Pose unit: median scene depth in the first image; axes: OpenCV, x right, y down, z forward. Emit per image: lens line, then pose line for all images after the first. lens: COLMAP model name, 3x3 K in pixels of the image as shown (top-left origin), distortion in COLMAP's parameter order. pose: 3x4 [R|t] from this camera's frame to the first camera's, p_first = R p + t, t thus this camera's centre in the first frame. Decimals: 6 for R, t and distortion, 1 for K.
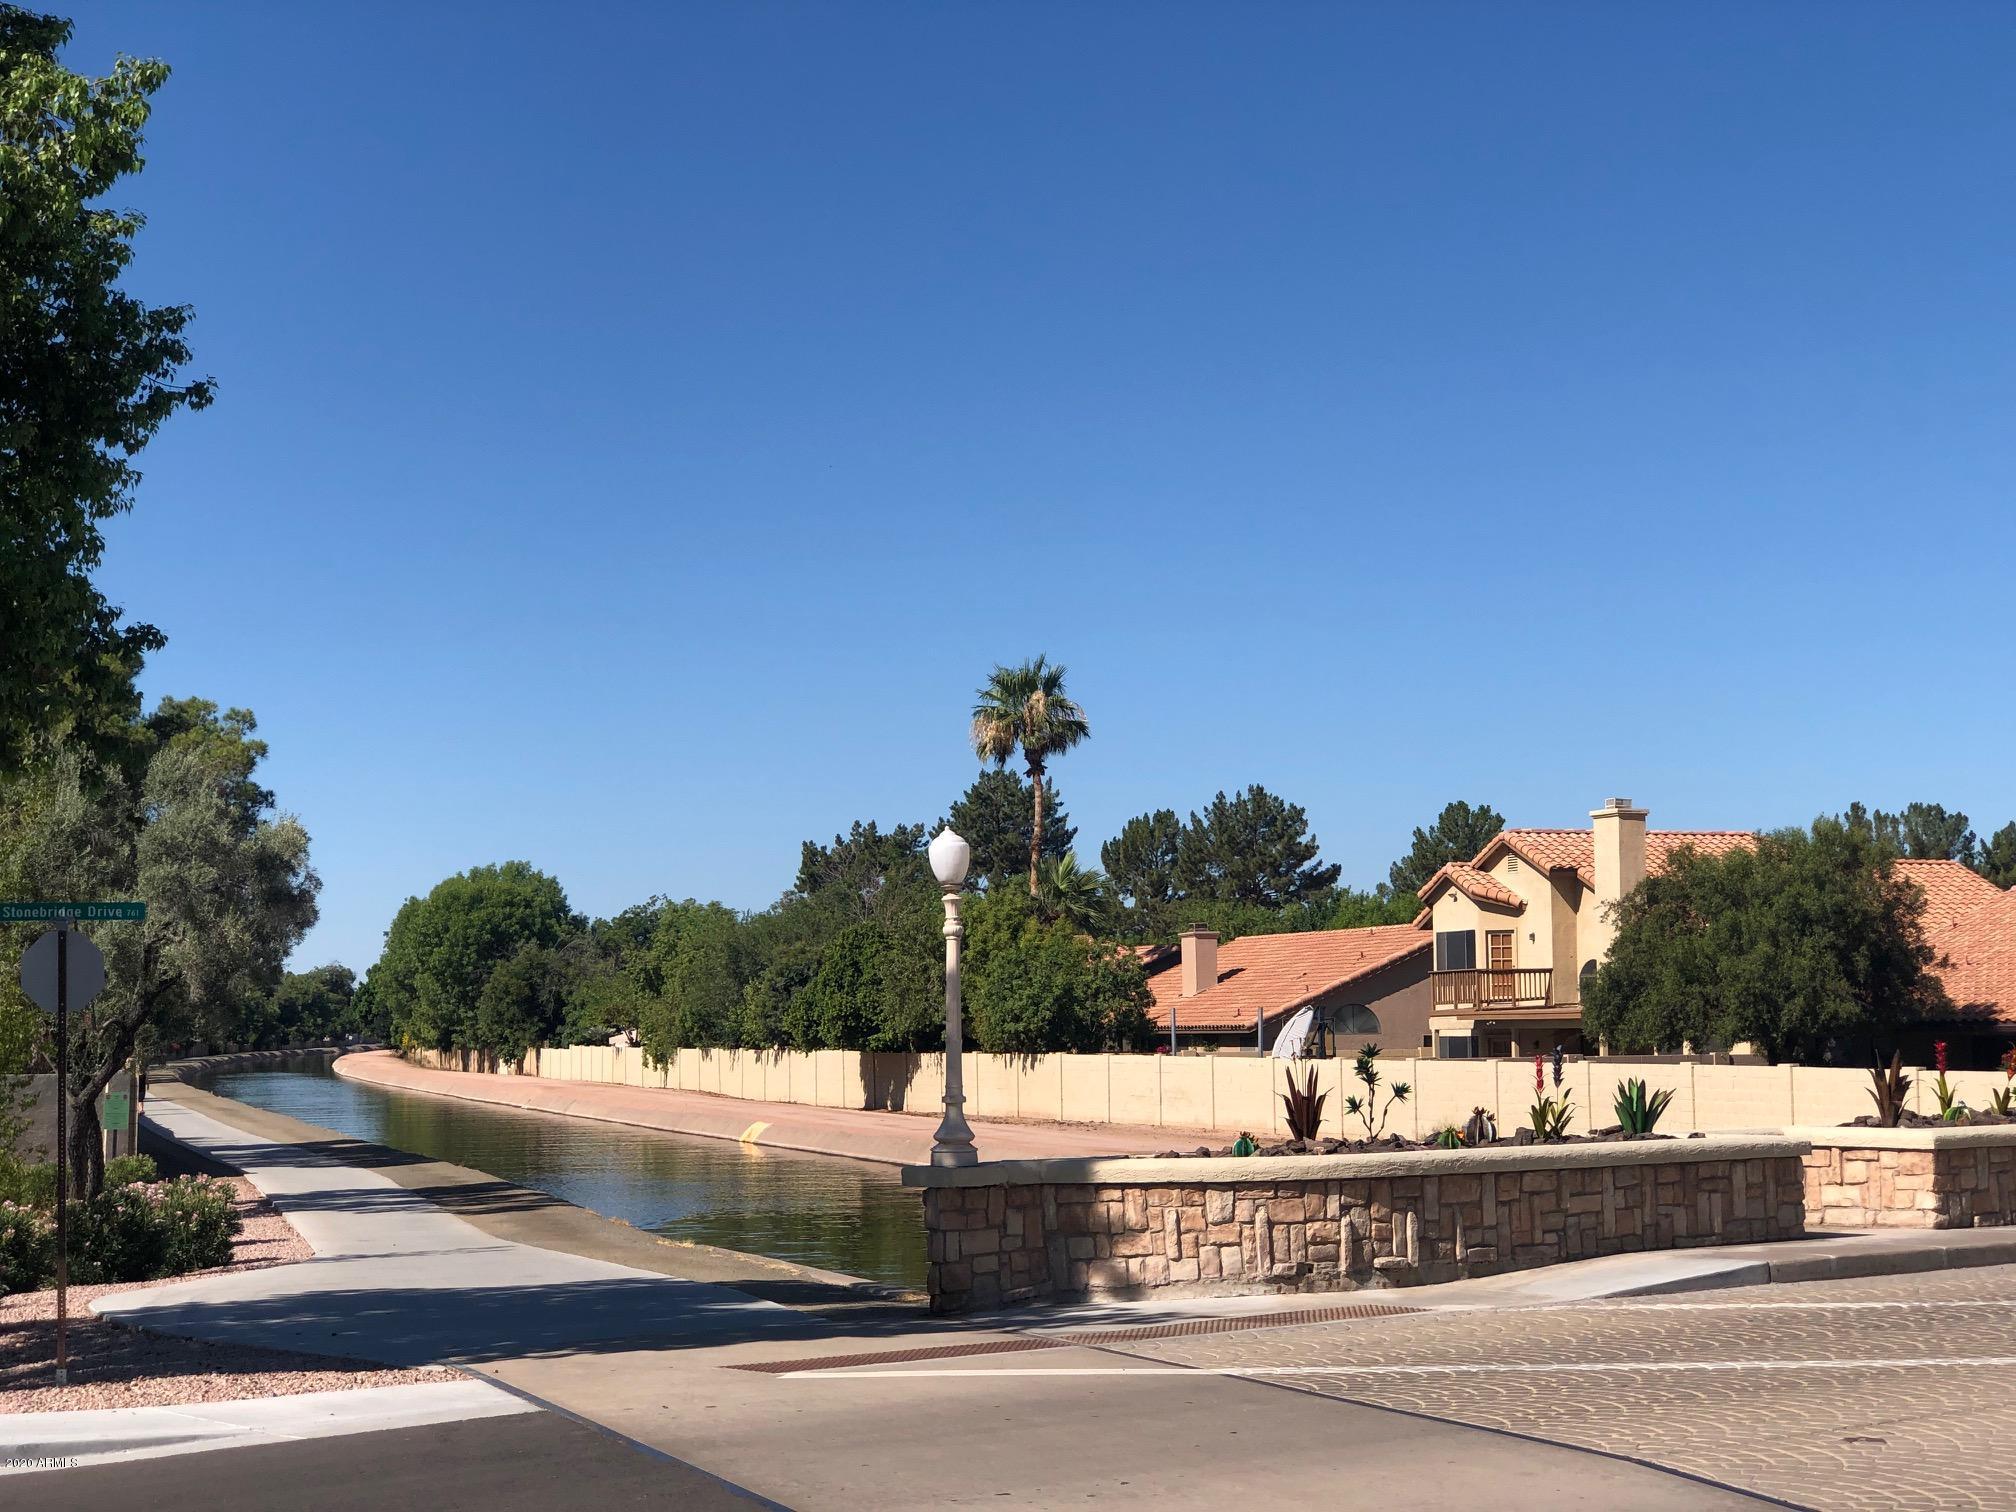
lens RADIAL K [[3314.5, 0, 1008.2], [0, 3314.5, 755.7], [0, 0, 1]] dist [-0.035863, 0.000000]
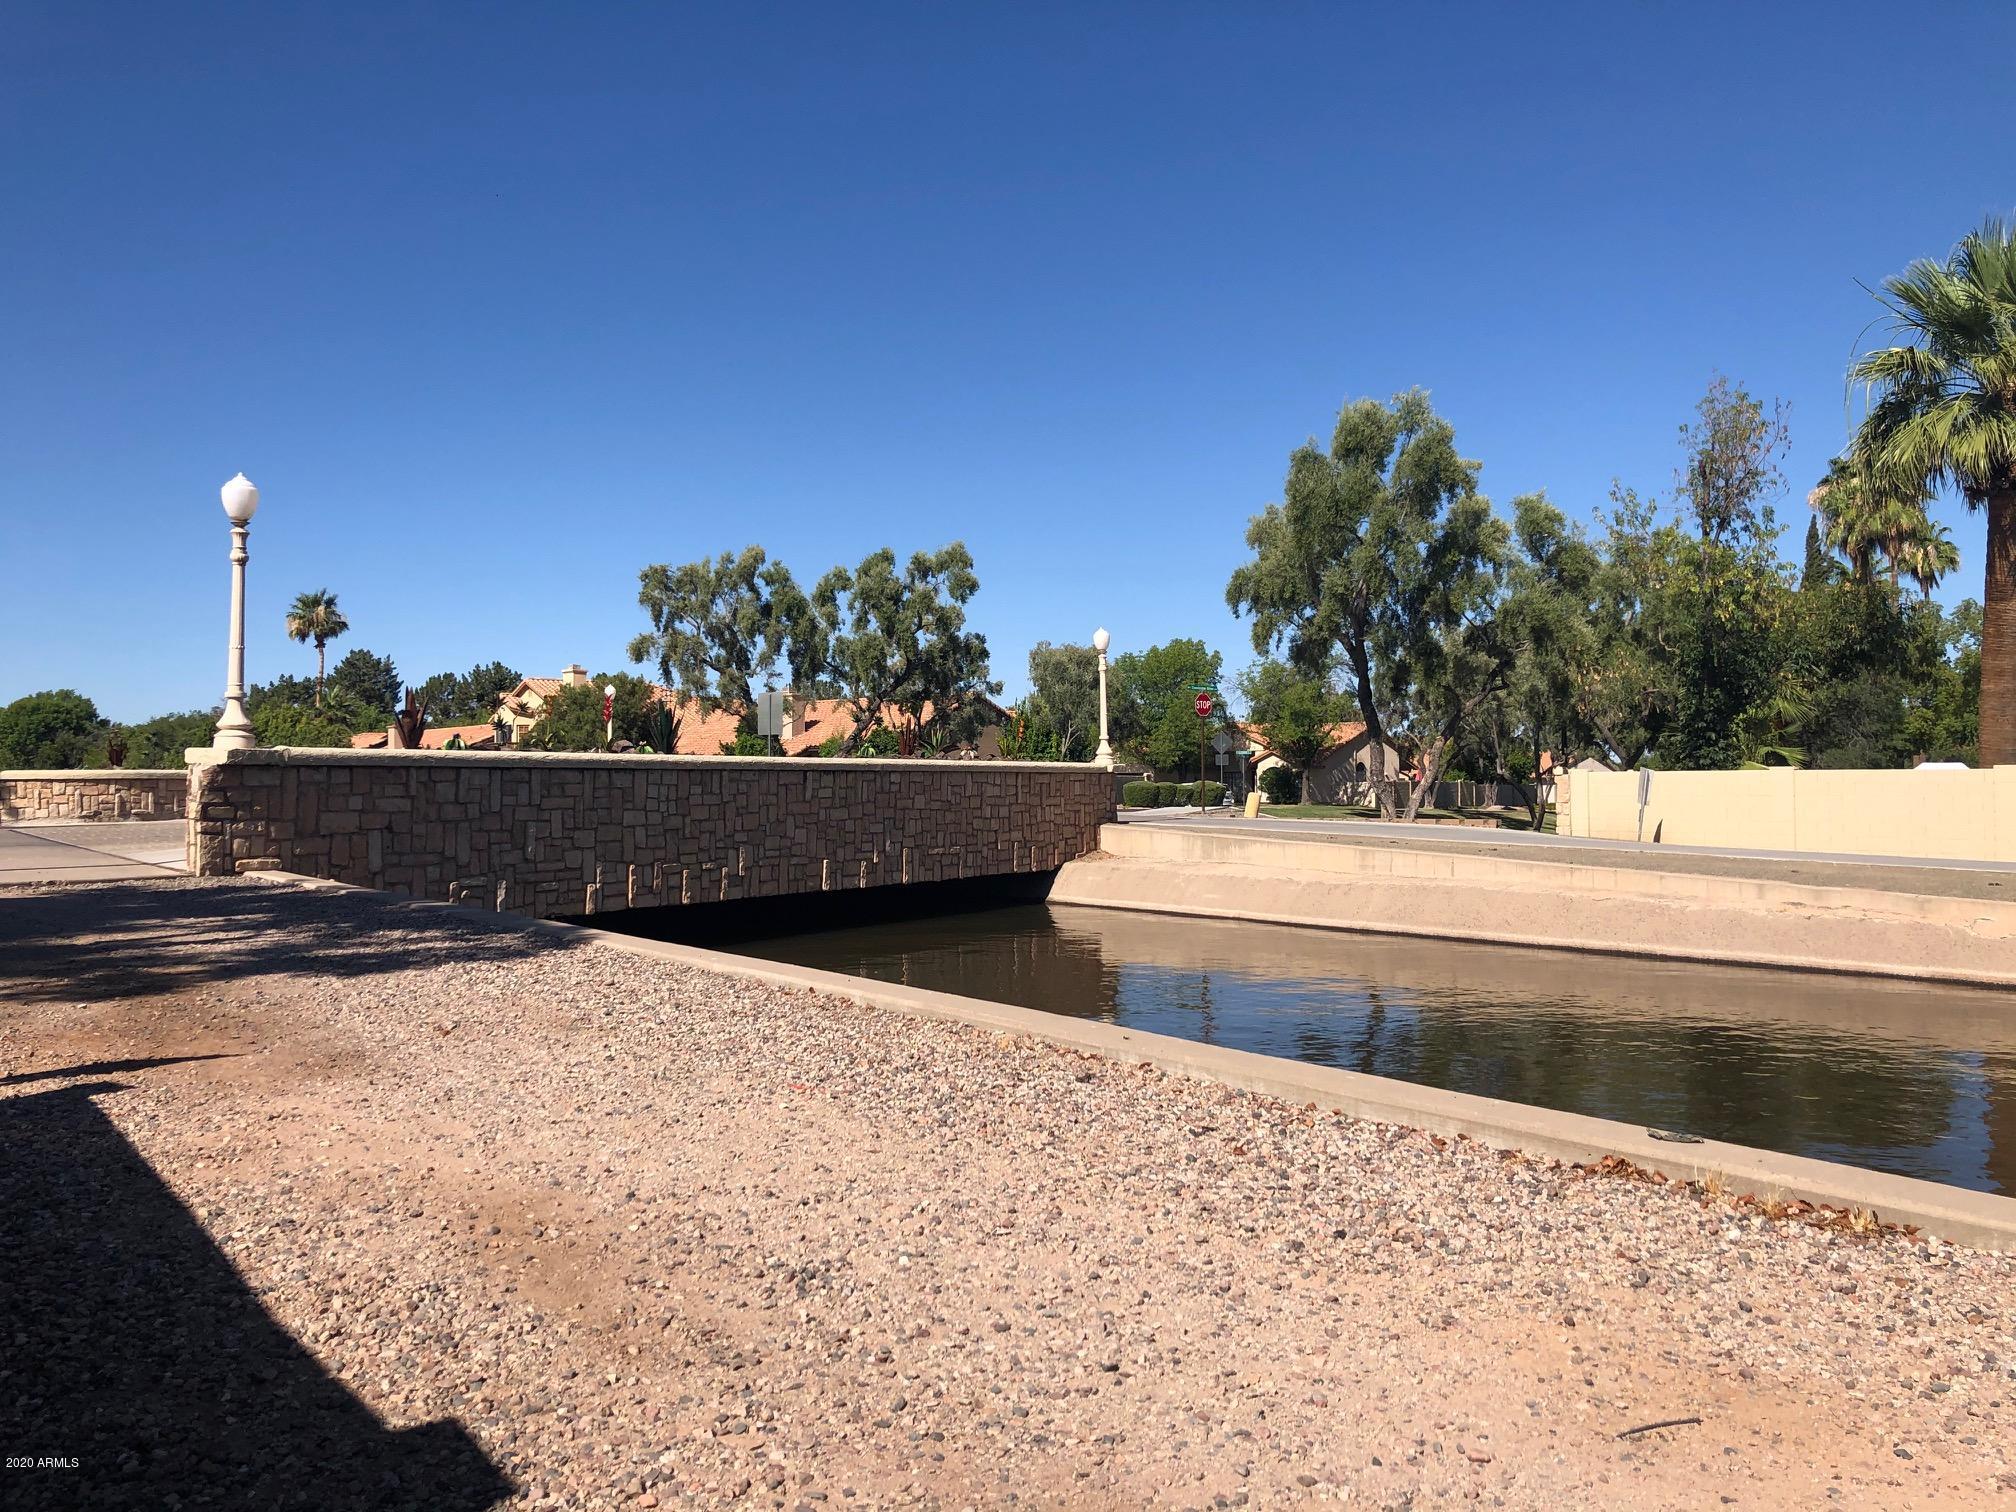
lens RADIAL K [[1658.6, 0, 1007.0], [0, 1658.6, 759.3], [0, 0, 1]] dist [0.049781, -0.003515]
pose [[0.945044, 0.010630, 0.326769, 0.071519], [-0.030596, 0.997961, 0.056023, 0.003803], [-0.325507, -0.062942, 0.943442, -0.101458]]
